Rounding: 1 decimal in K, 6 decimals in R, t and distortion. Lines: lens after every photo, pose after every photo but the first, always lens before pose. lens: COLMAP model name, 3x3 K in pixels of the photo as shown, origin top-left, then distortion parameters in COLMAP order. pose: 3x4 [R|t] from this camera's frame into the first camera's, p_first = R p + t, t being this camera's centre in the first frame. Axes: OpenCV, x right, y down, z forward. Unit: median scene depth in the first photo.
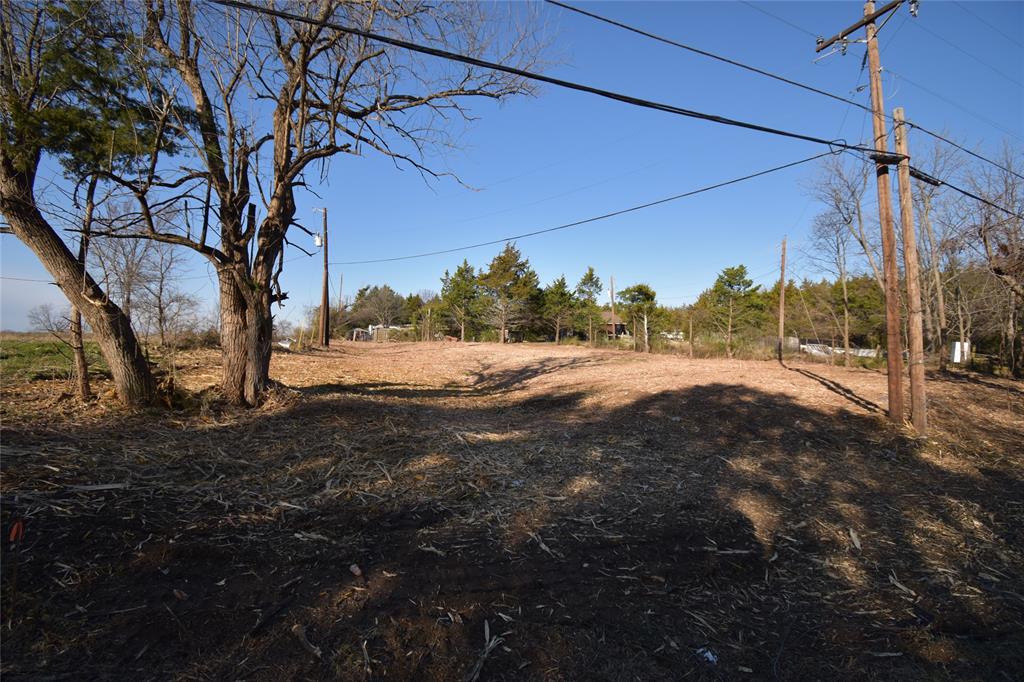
lens RADIAL K [[452.0, 0, 512.0], [0, 452.0, 341.0], [0, 0, 1]] dist [0.023574, -0.026773]
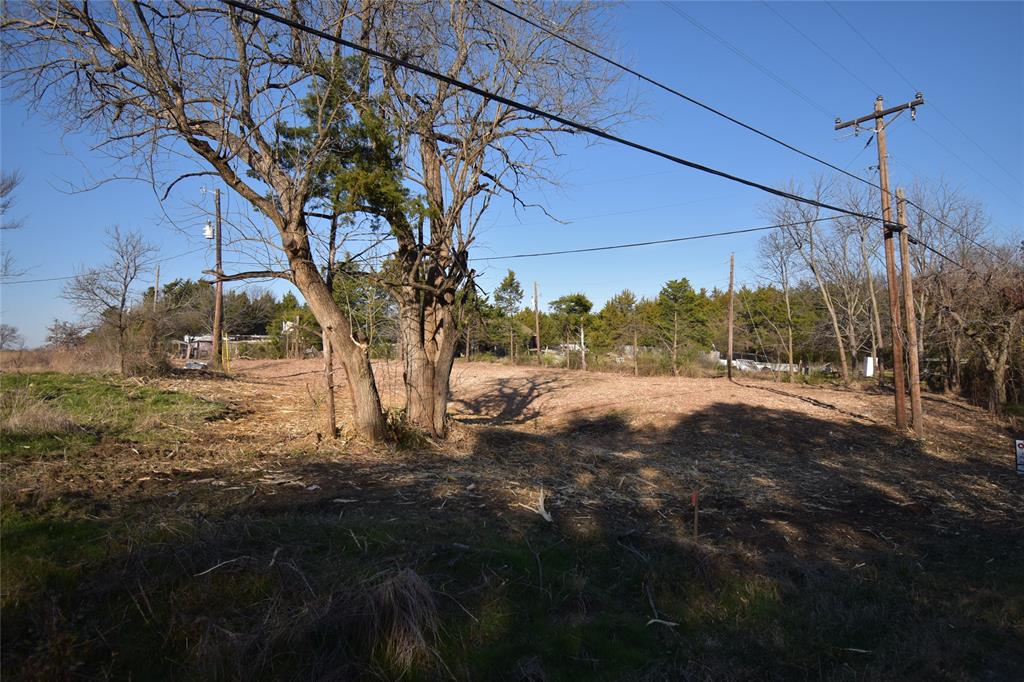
lens RADIAL K [[572.3, 0, 535.1], [0, 572.3, 344.0], [0, 0, 1]] dist [0.026785, -0.033137]
pose [[0.957540, -0.000432, 0.288300, -0.144781], [0.005476, 0.999846, -0.016691, -0.009730], [-0.288248, 0.017561, 0.957395, -0.064914]]
